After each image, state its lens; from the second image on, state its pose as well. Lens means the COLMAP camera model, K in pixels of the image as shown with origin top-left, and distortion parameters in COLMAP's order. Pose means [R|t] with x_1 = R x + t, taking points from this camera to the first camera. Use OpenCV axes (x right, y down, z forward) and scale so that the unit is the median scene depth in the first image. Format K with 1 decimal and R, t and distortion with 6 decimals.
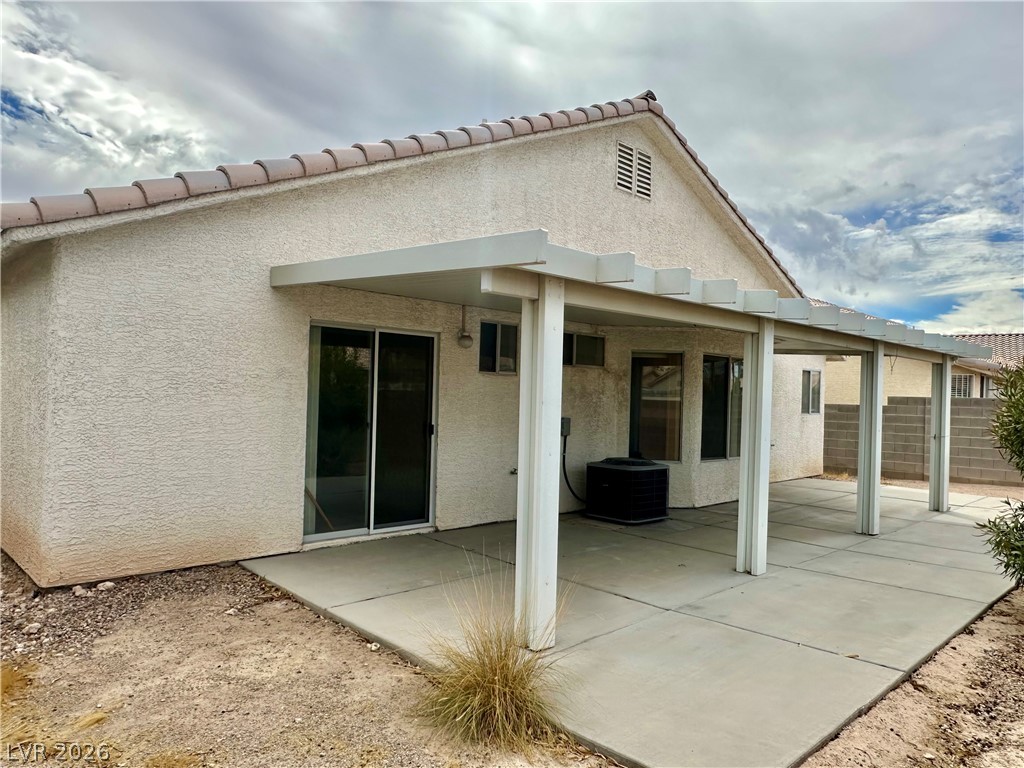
lens RADIAL K [[702.0, 0, 509.1], [0, 702.0, 390.0], [0, 0, 1]] dist [-0.003686, 0.000310]
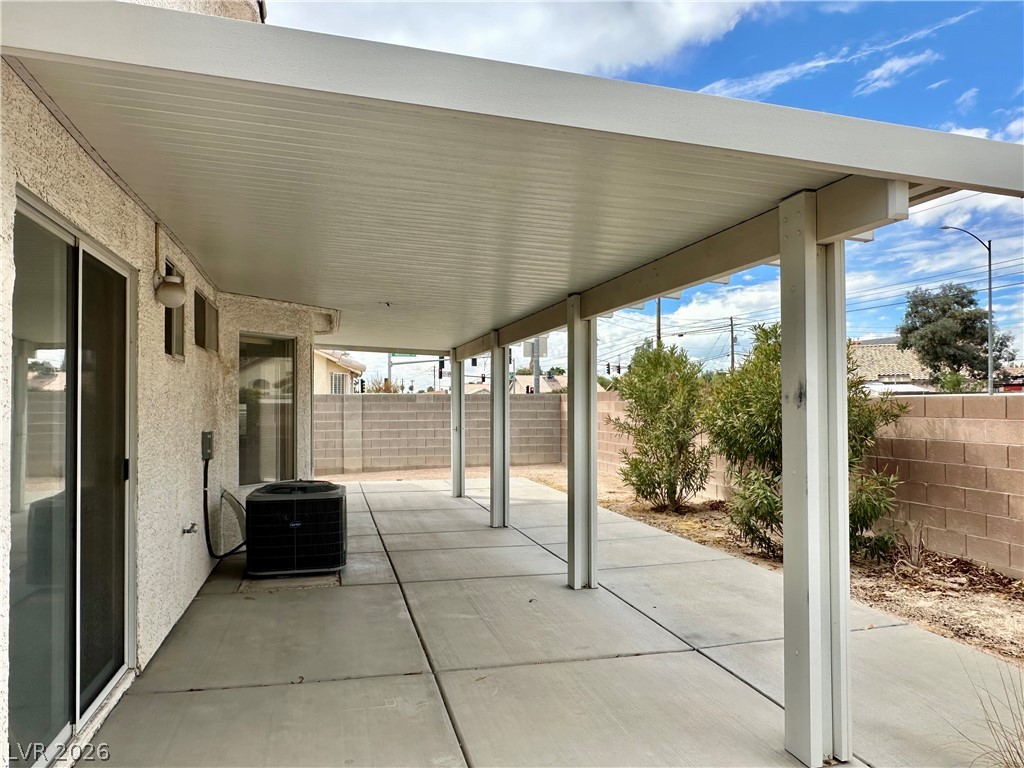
lens RADIAL K [[702.0, 0, 509.1], [0, 702.0, 390.0], [0, 0, 1]] dist [-0.003686, 0.000310]
pose [[0.492485, -0.010898, 0.870253, -0.367201], [0.012622, 0.999906, 0.005378, 0.002240], [-0.870229, 0.008336, 0.492576, 0.489036]]
